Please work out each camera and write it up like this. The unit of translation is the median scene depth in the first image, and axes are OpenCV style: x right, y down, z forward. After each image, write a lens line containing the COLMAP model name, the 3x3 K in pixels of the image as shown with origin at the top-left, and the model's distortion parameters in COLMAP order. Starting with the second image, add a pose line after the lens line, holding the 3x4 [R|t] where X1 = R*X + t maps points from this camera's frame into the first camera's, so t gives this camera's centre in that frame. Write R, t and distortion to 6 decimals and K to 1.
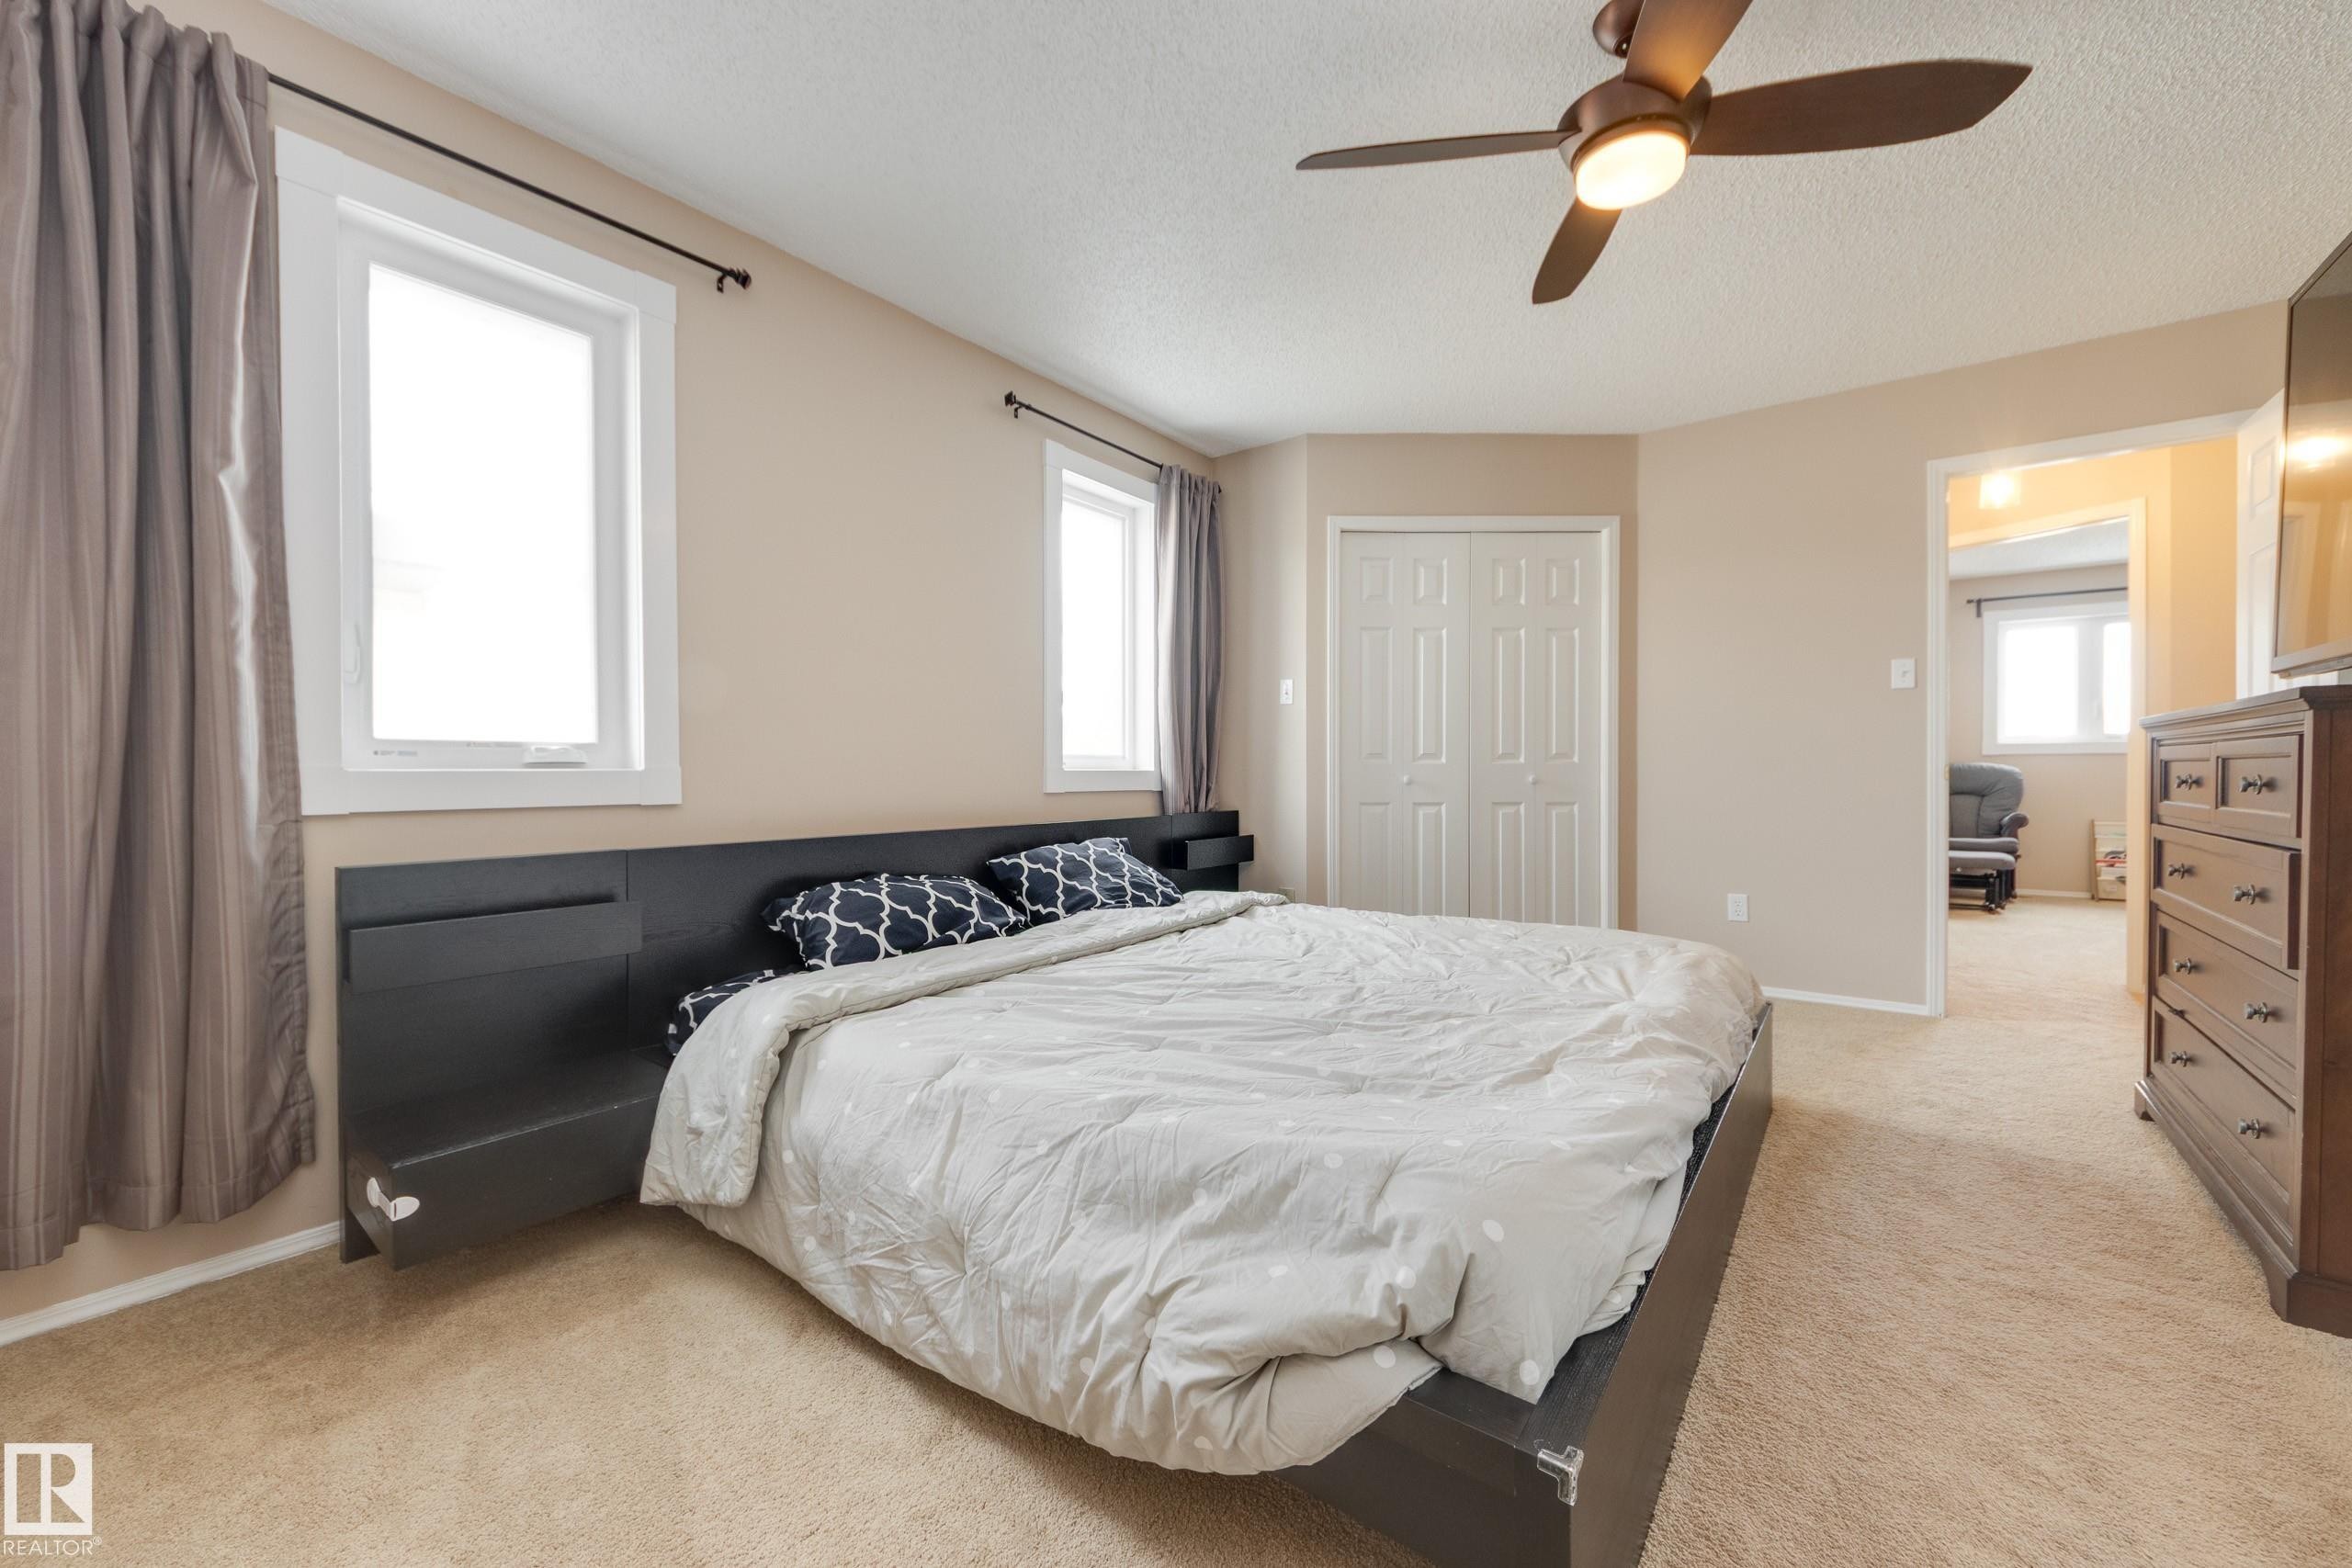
lens RADIAL K [[895.1, 0, 1182.4], [0, 895.1, 778.5], [0, 0, 1]] dist [-0.001664, -0.000308]
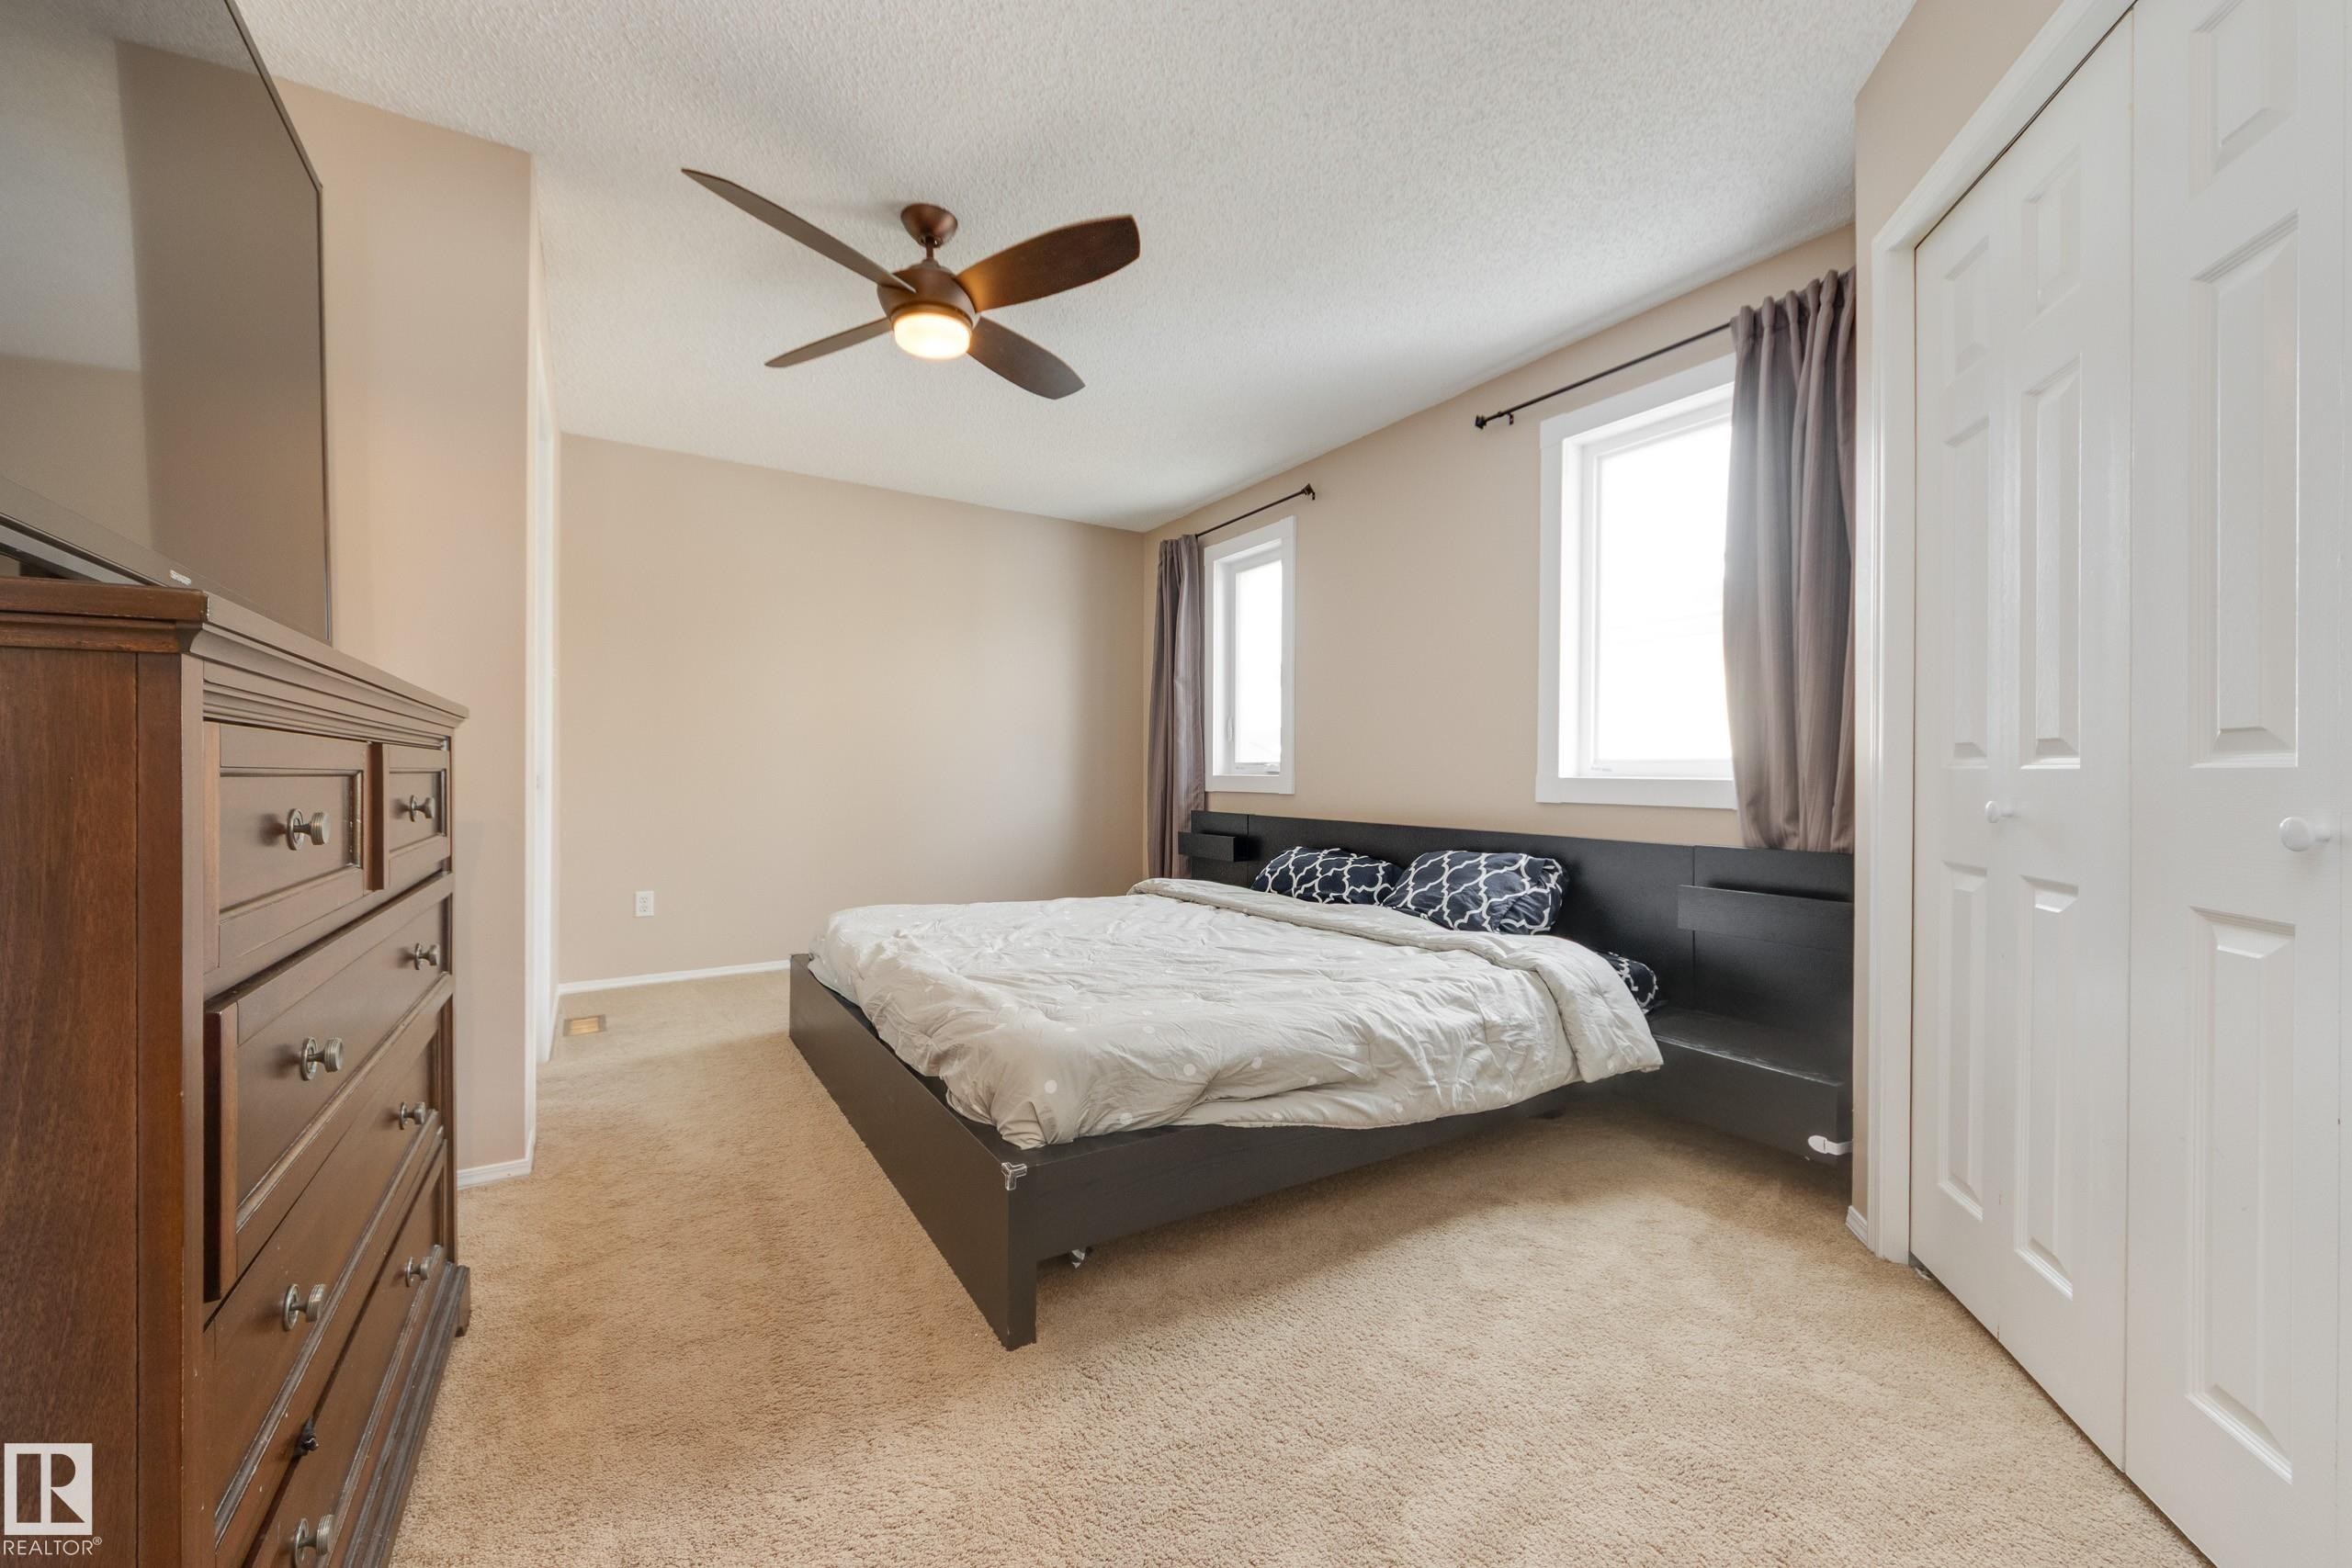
lens RADIAL K [[895.1, 0, 1182.4], [0, 895.1, 778.5], [0, 0, 1]] dist [-0.001664, -0.000308]
pose [[-0.337426, 0.010539, -0.941293, 1.117420], [-0.005569, 0.999897, 0.013191, -0.023097], [0.941336, 0.009693, -0.337332, 1.247187]]
